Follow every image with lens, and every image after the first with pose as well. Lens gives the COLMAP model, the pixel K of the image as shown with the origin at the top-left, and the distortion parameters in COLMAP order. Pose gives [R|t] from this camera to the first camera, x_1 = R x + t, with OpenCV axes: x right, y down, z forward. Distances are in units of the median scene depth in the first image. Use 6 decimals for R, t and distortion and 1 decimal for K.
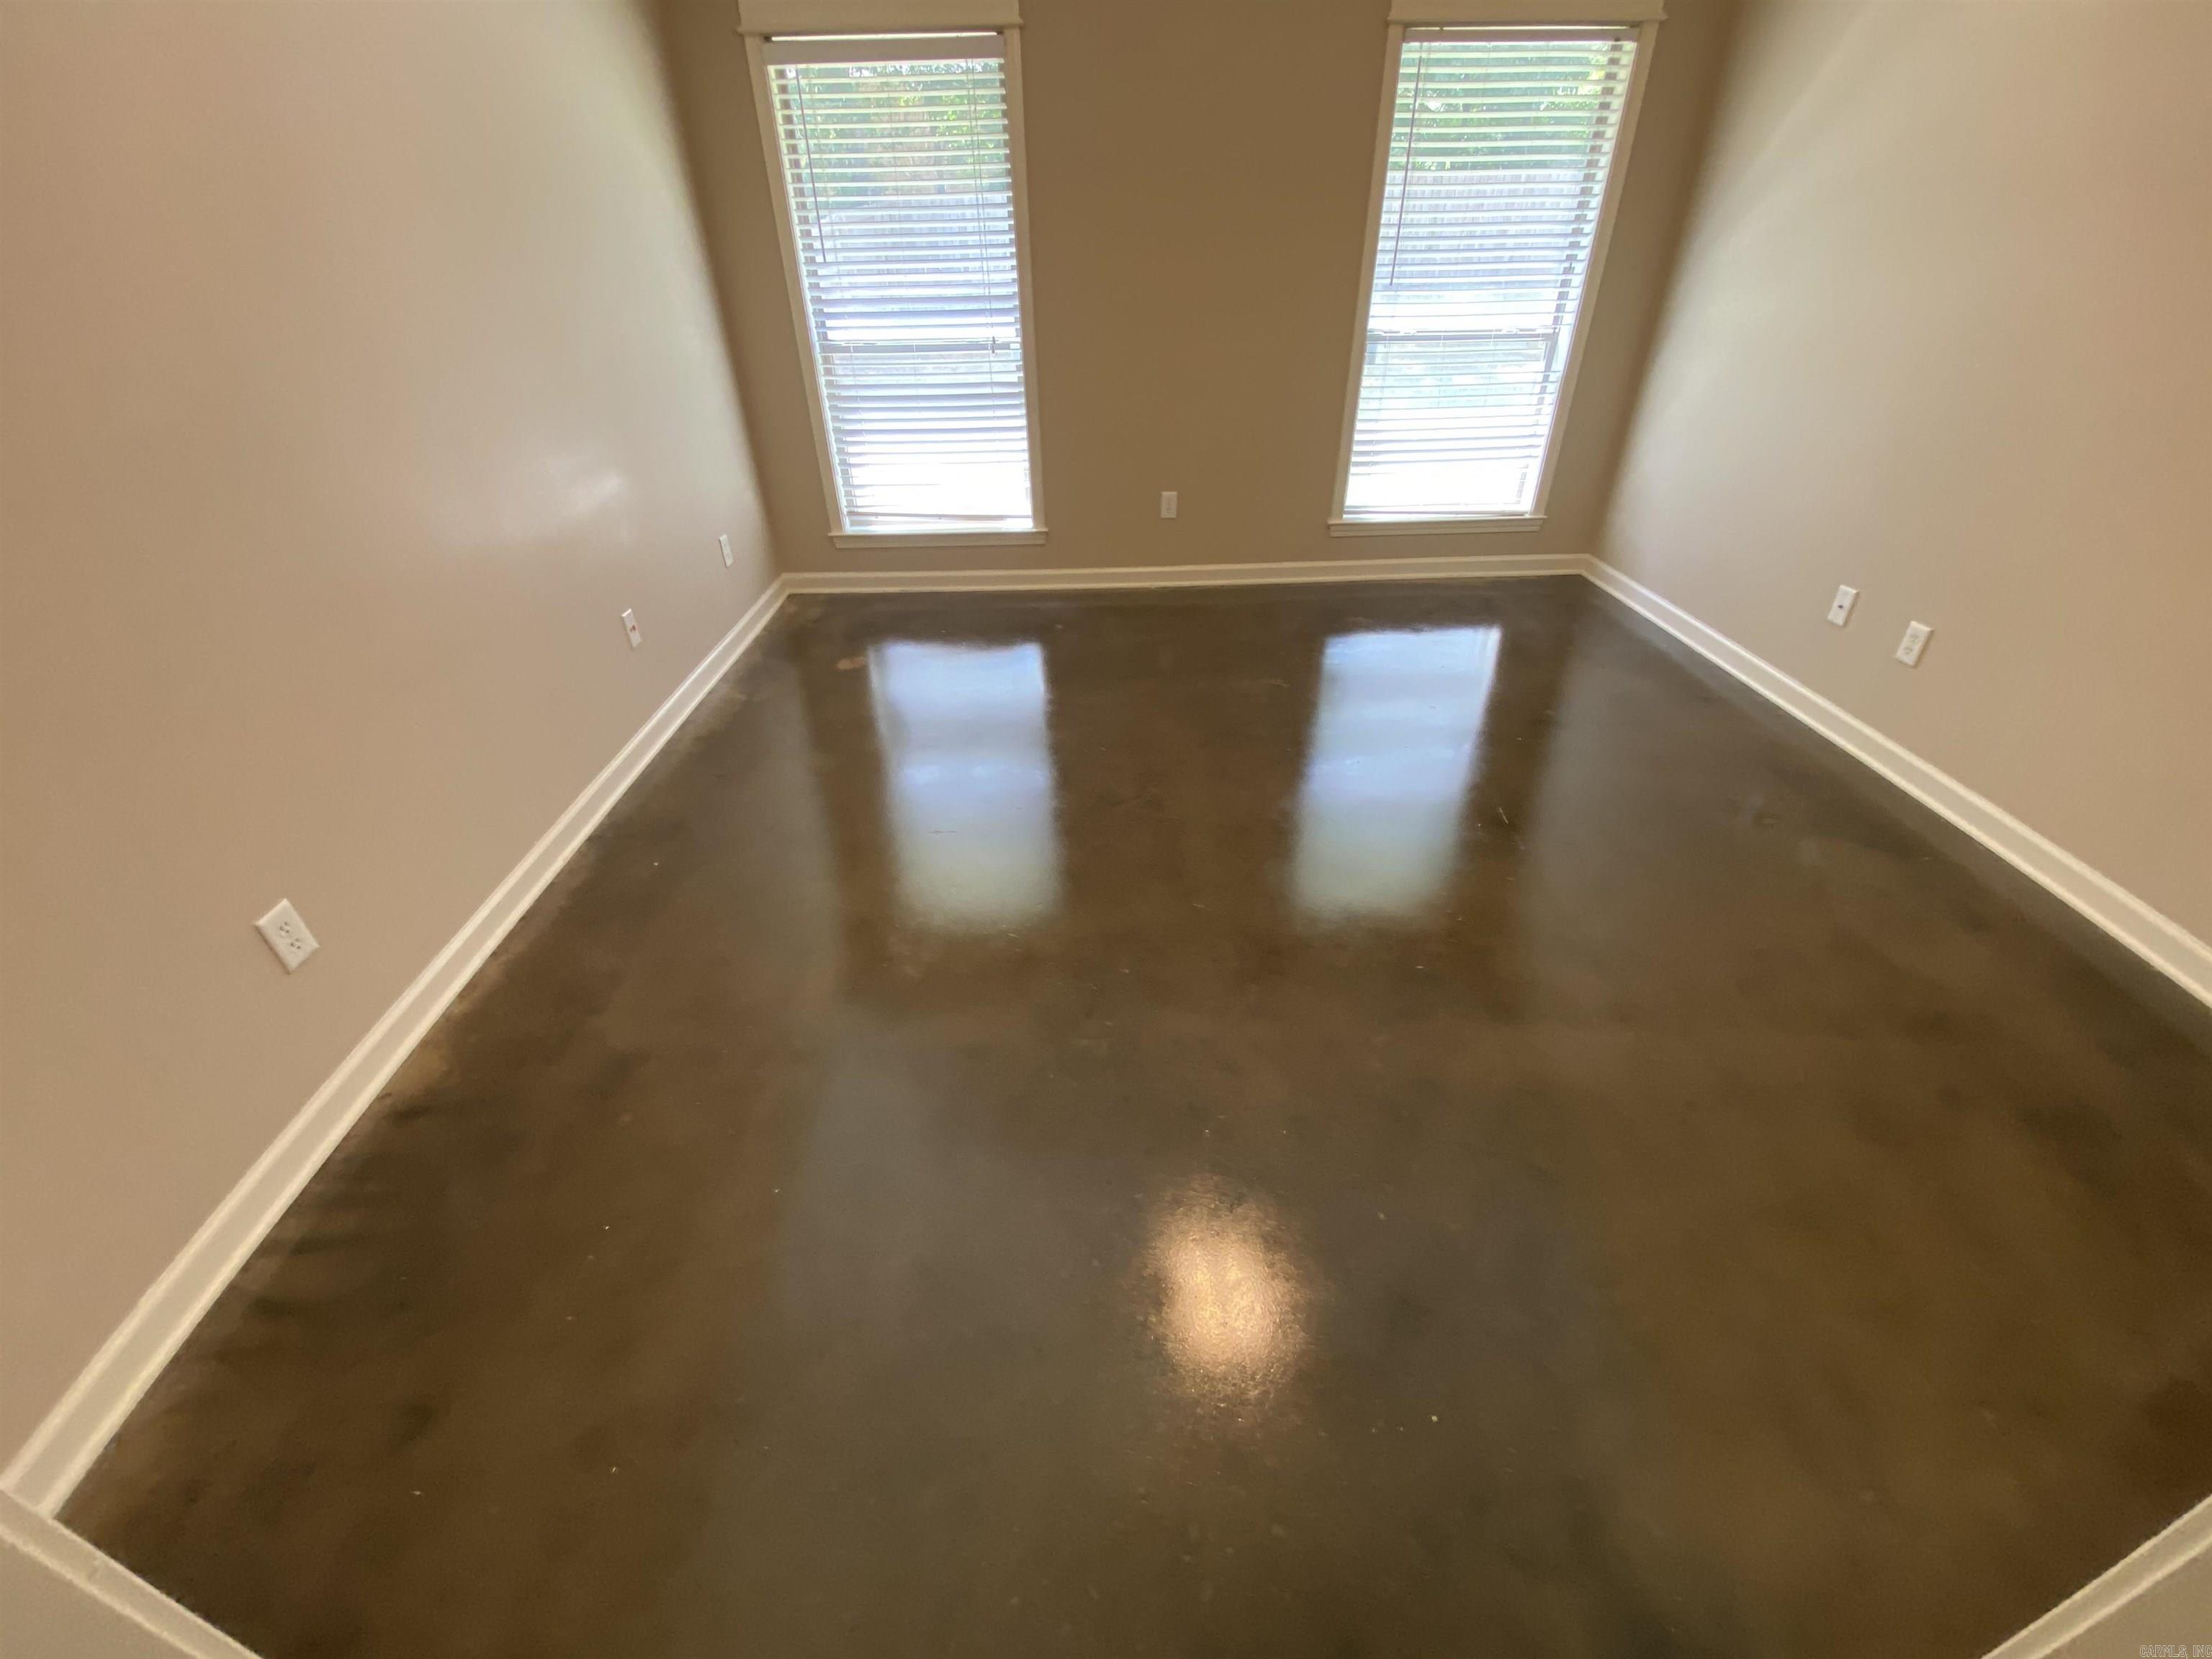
lens RADIAL K [[940.7, 0, 1106.0], [0, 940.7, 829.5], [0, 0, 1]] dist [0.022592, -0.018805]
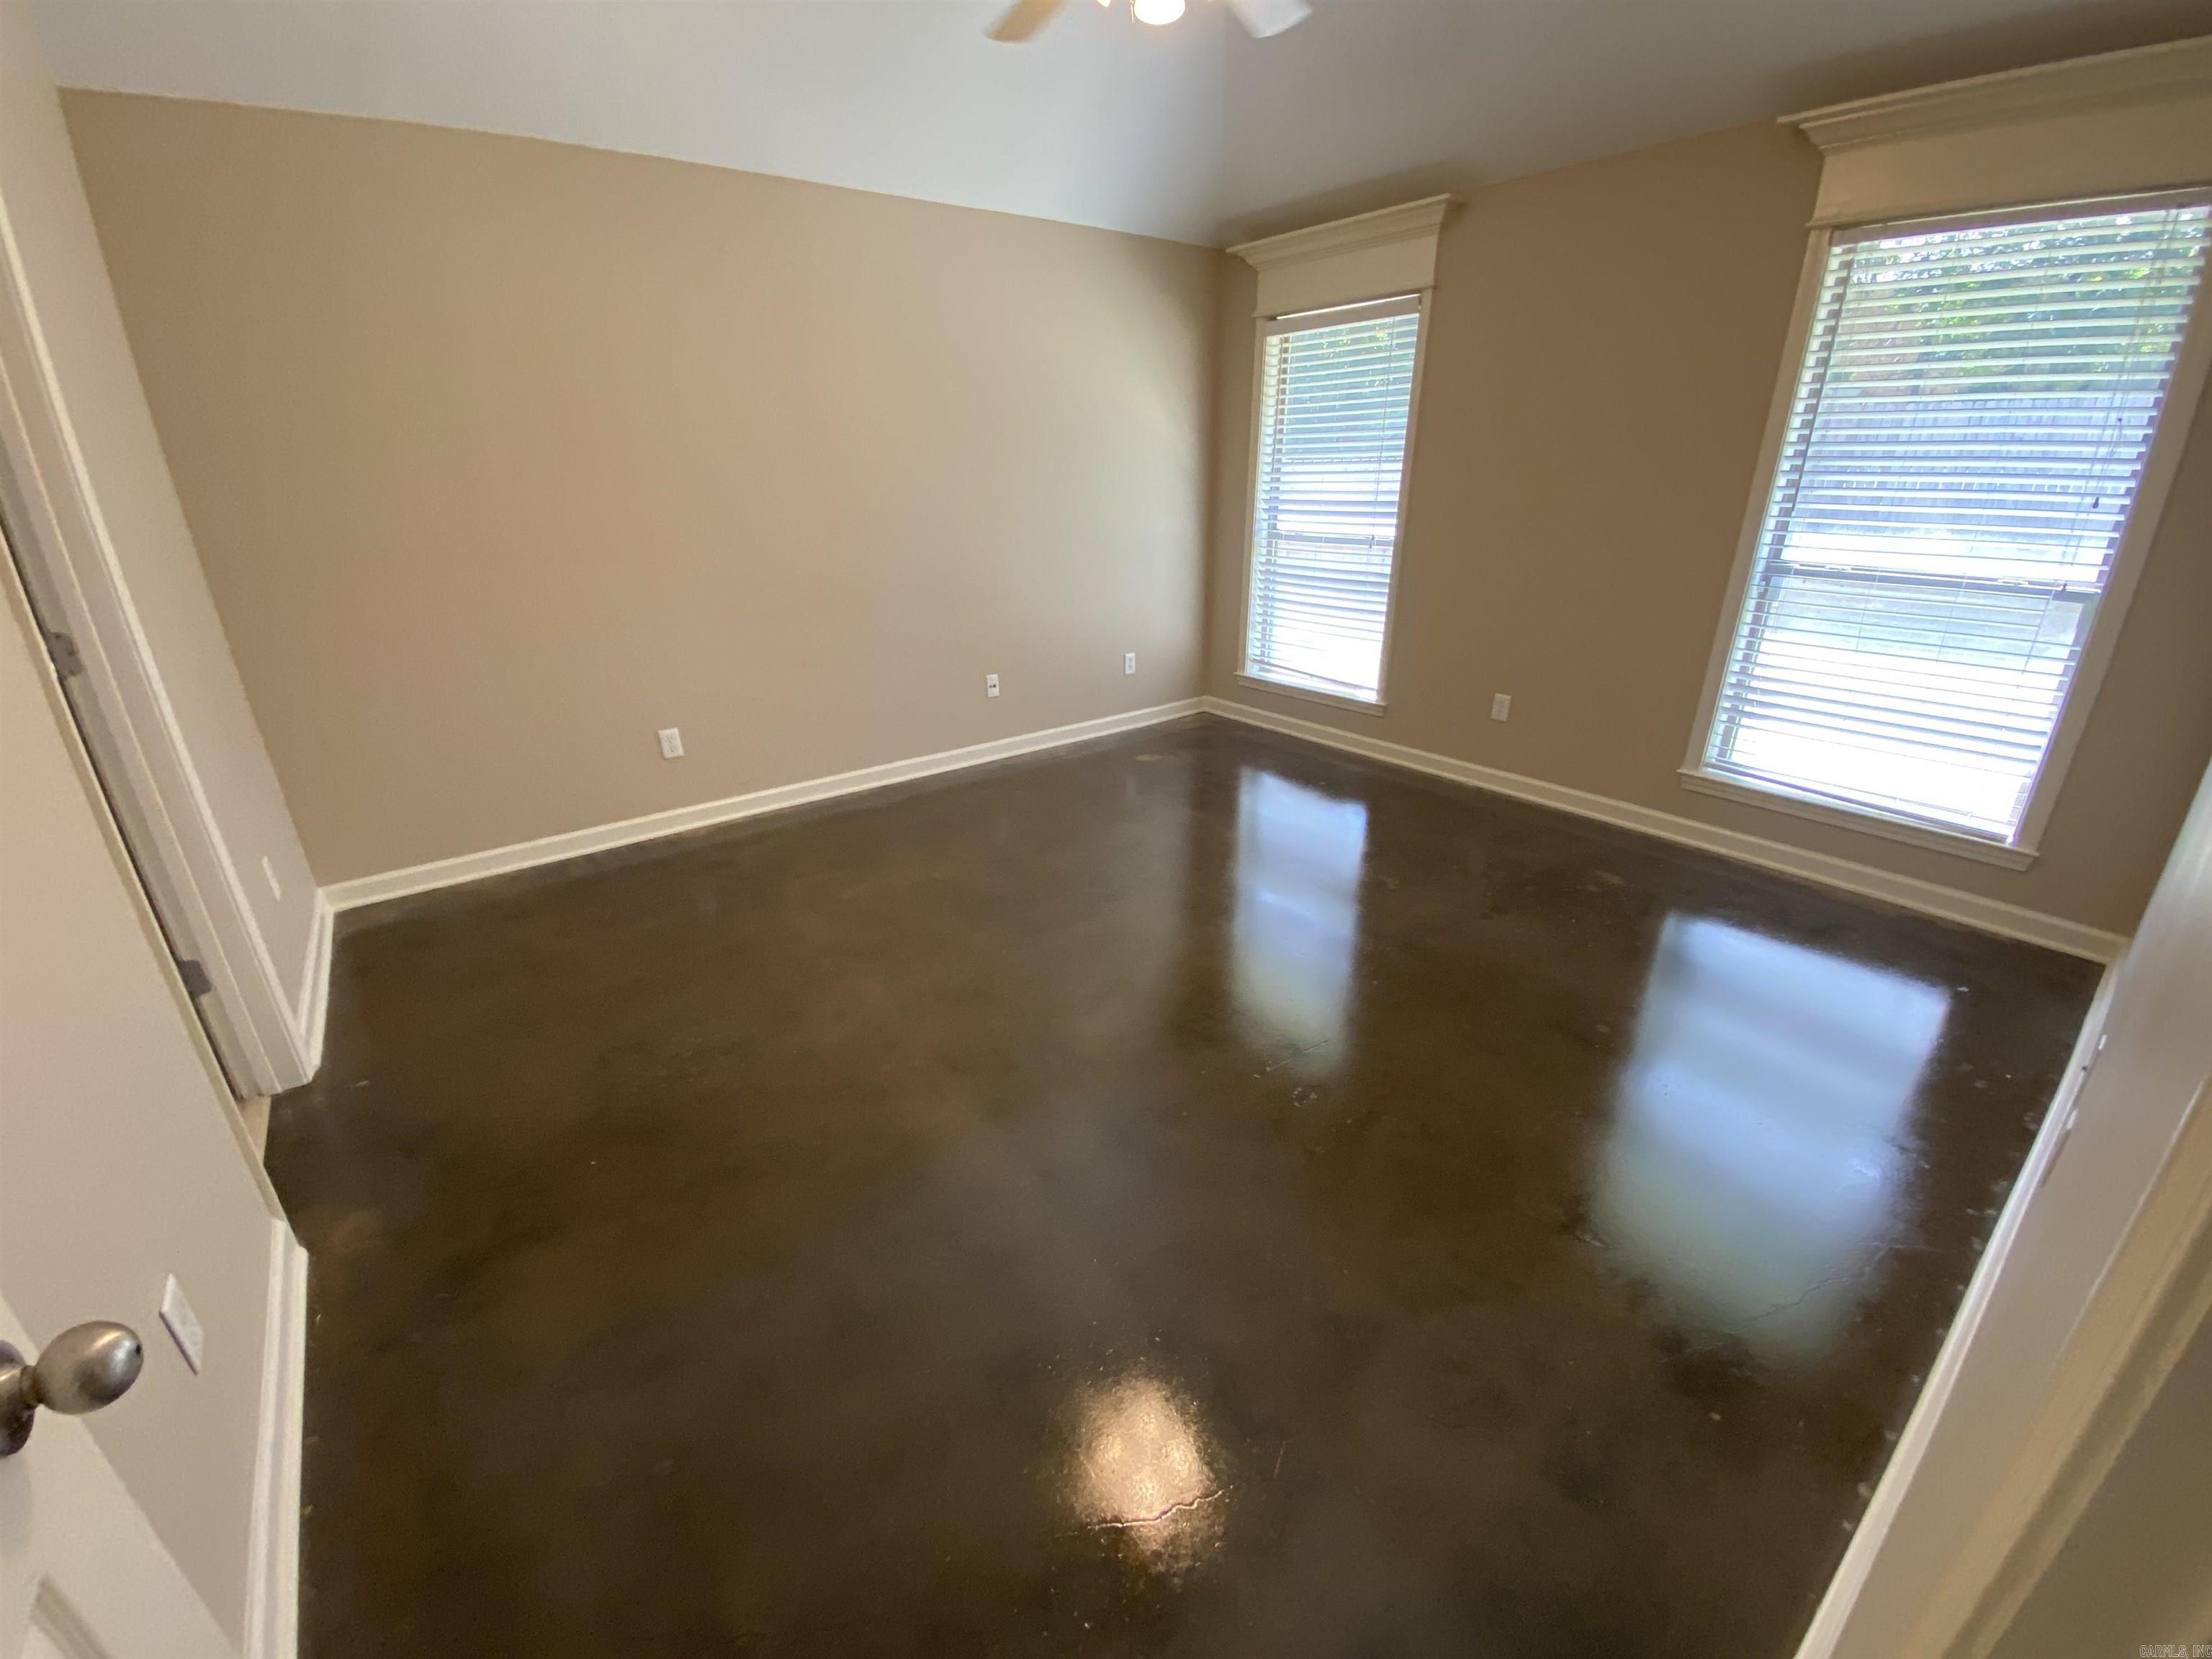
lens RADIAL K [[907.6, 0, 1106.0], [0, 907.6, 829.5], [0, 0, 1]] dist [0.015596, -0.017130]
pose [[0.576481, 0.312788, -0.754873, 0.603556], [-0.435530, 0.899284, 0.040021, -0.099123], [0.691363, 0.305699, 0.654648, 0.157837]]
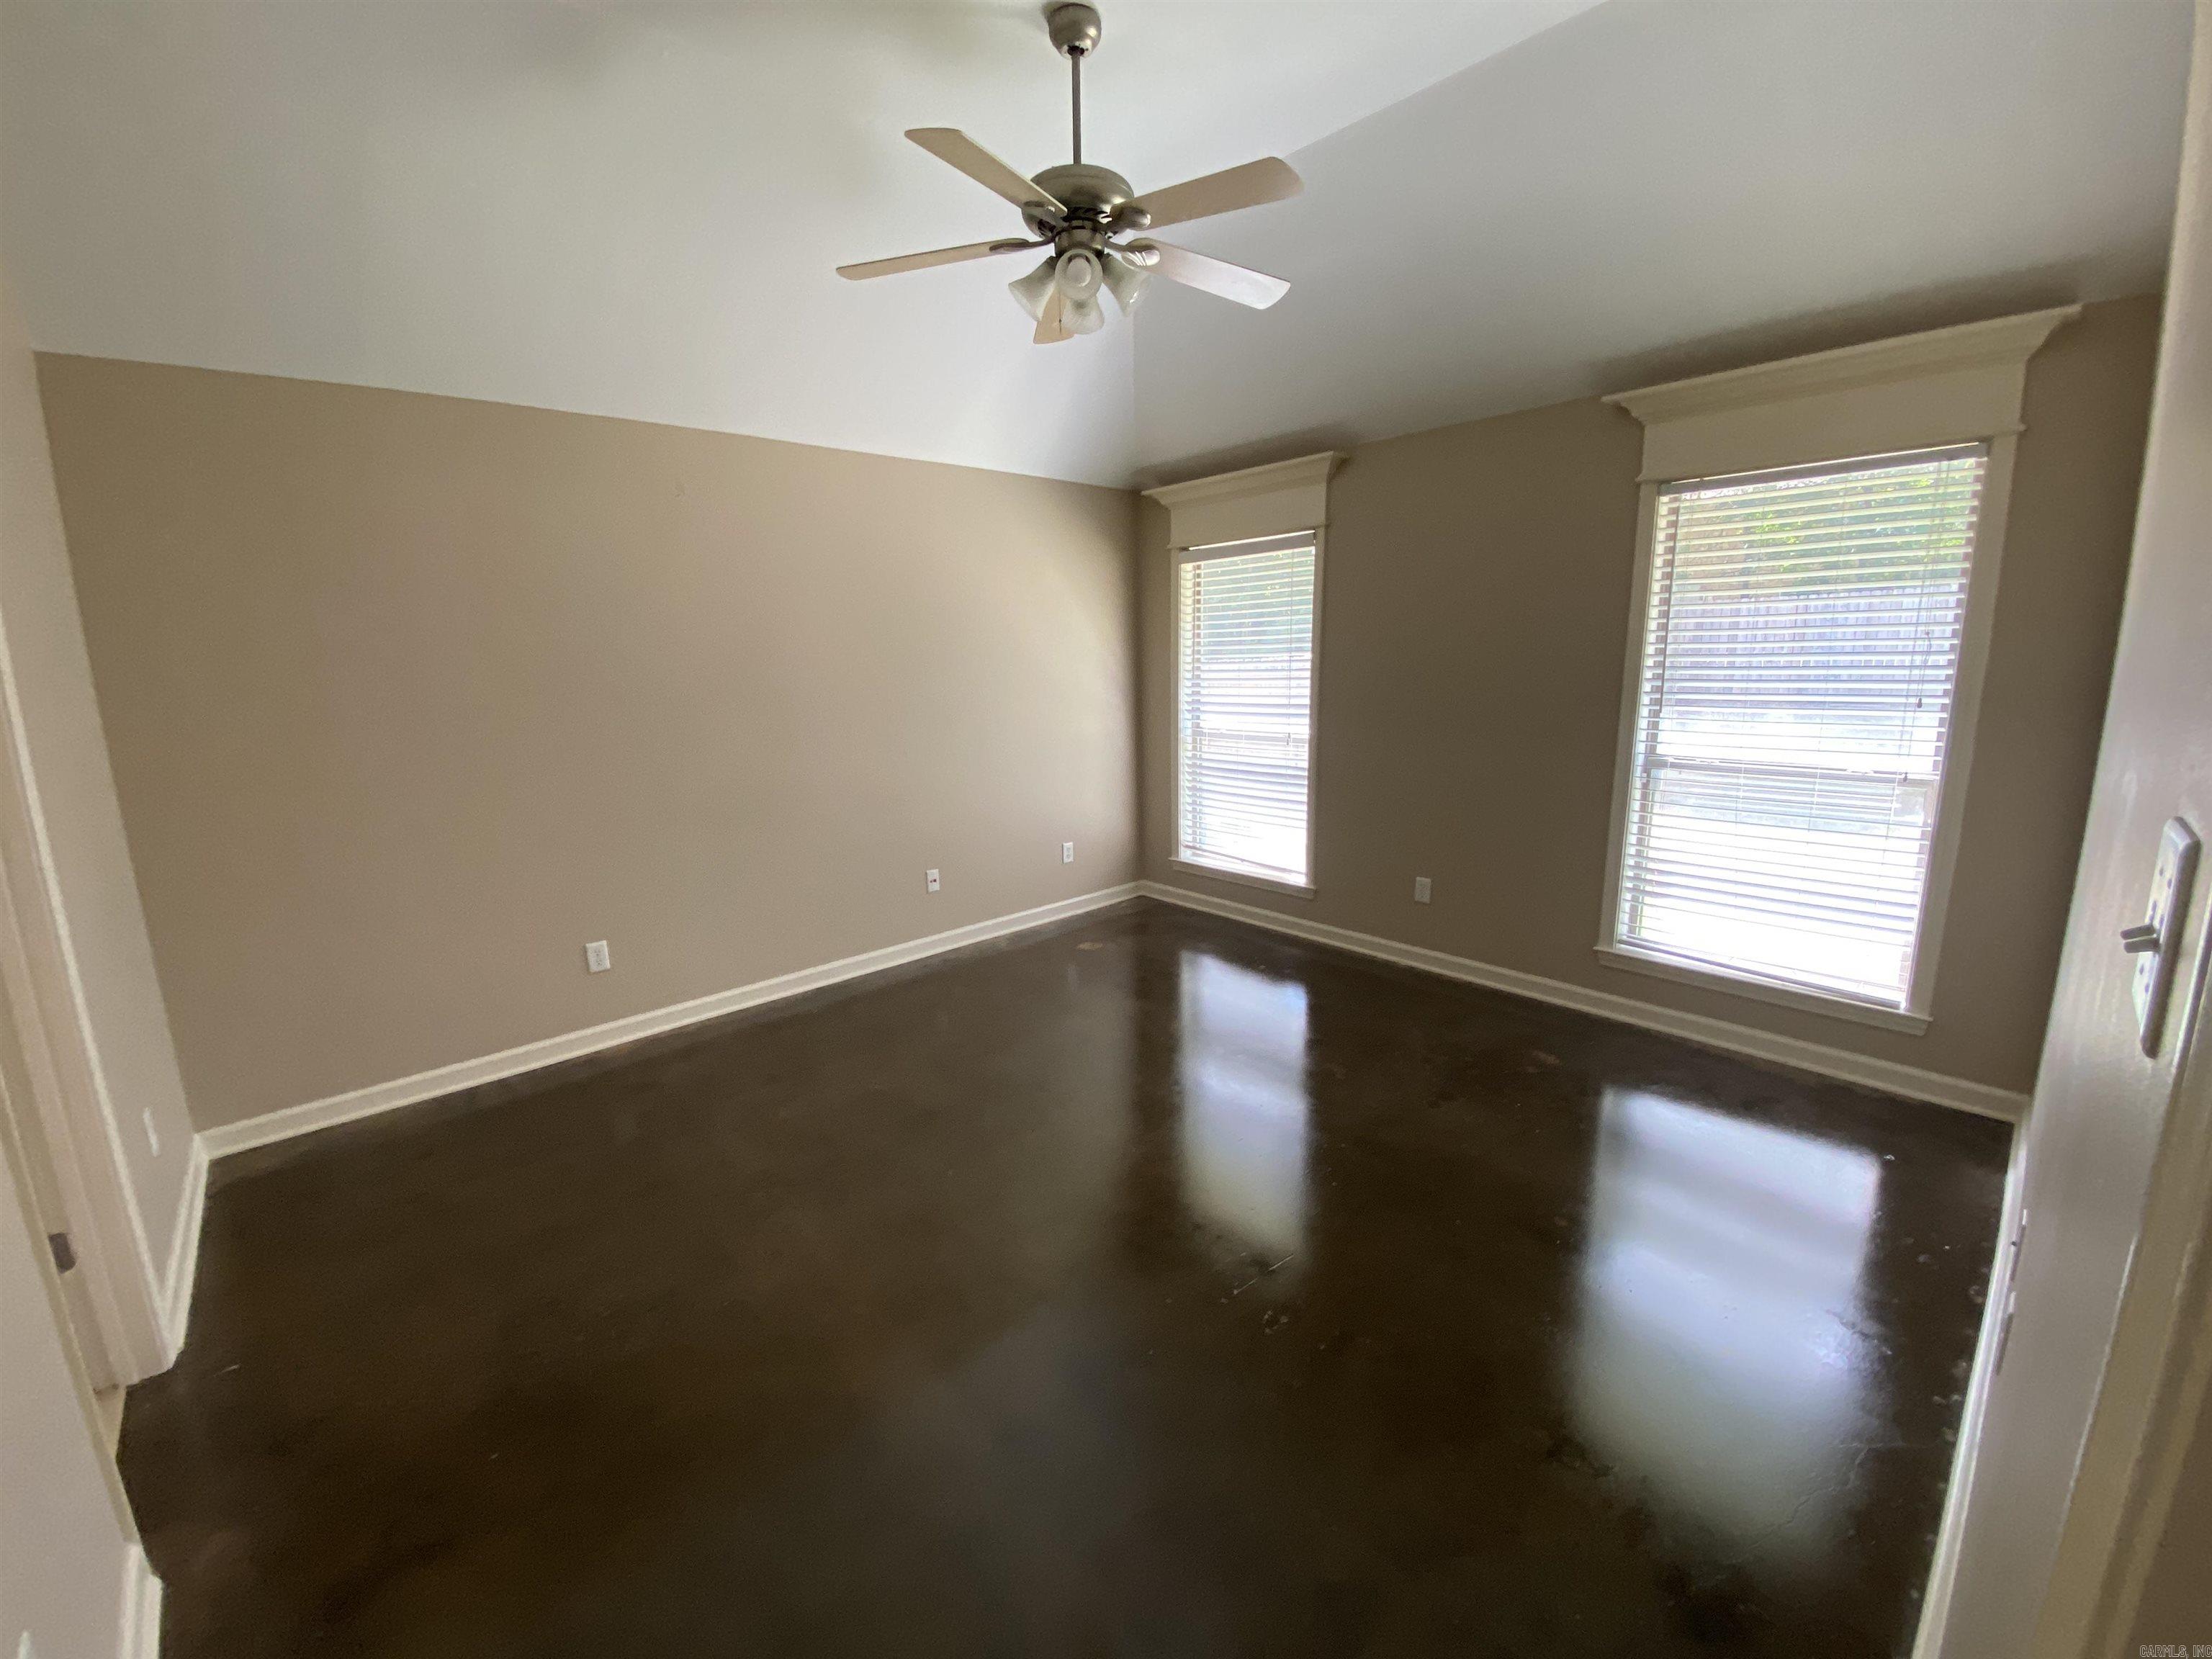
lens RADIAL K [[907.6, 0, 1106.0], [0, 907.6, 829.5], [0, 0, 1]] dist [0.015596, -0.017130]
pose [[0.640718, 0.149069, -0.753166, 0.601478], [-0.396165, 0.904483, -0.158000, -0.120638], [0.657672, 0.399612, 0.638574, 0.133621]]
